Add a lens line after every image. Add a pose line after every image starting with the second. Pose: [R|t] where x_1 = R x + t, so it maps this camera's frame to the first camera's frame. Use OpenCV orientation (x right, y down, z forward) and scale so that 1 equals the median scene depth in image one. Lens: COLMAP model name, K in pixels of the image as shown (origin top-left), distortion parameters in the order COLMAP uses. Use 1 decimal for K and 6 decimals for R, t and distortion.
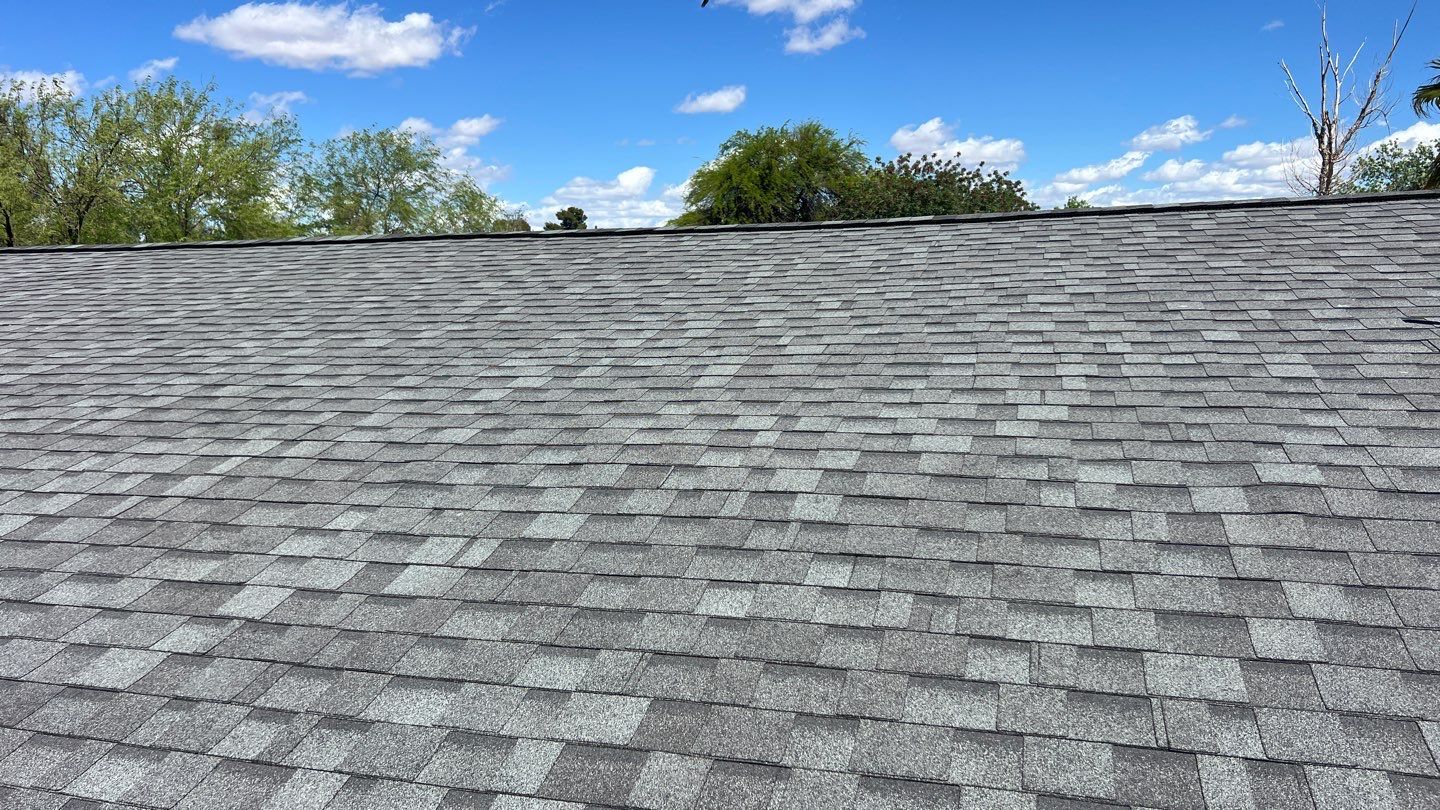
lens RADIAL K [[1034.1, 0, 720.0], [0, 1034.1, 405.0], [0, 0, 1]] dist [0.041011, 0.001716]
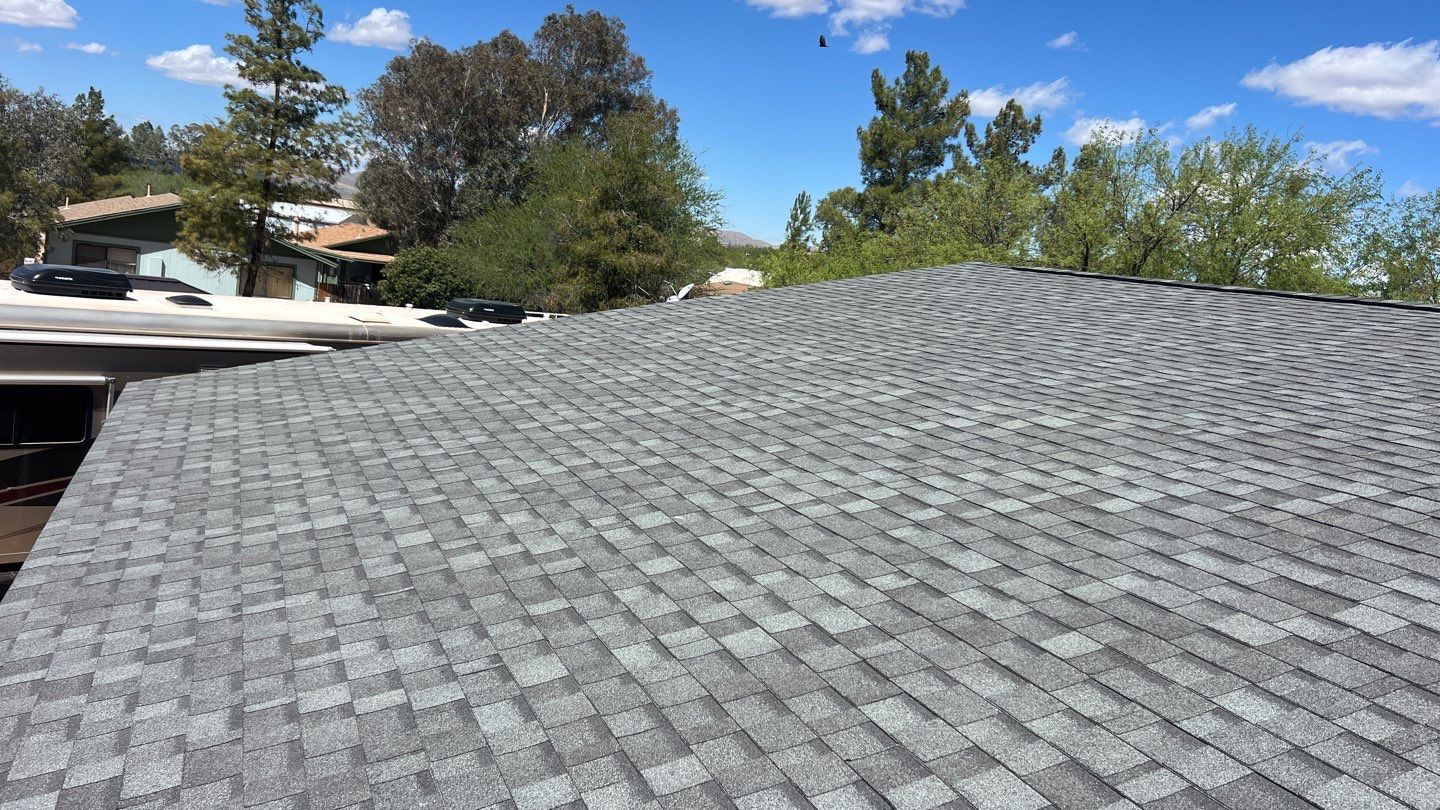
lens RADIAL K [[1083.2, 0, 720.0], [0, 1083.2, 405.0], [0, 0, 1]] dist [0.073112, -0.083561]
pose [[0.644578, 0.213563, -0.734105, -0.052853], [-0.250345, 0.966216, 0.061273, 0.045431], [0.722389, 0.144285, 0.676266, -0.215546]]
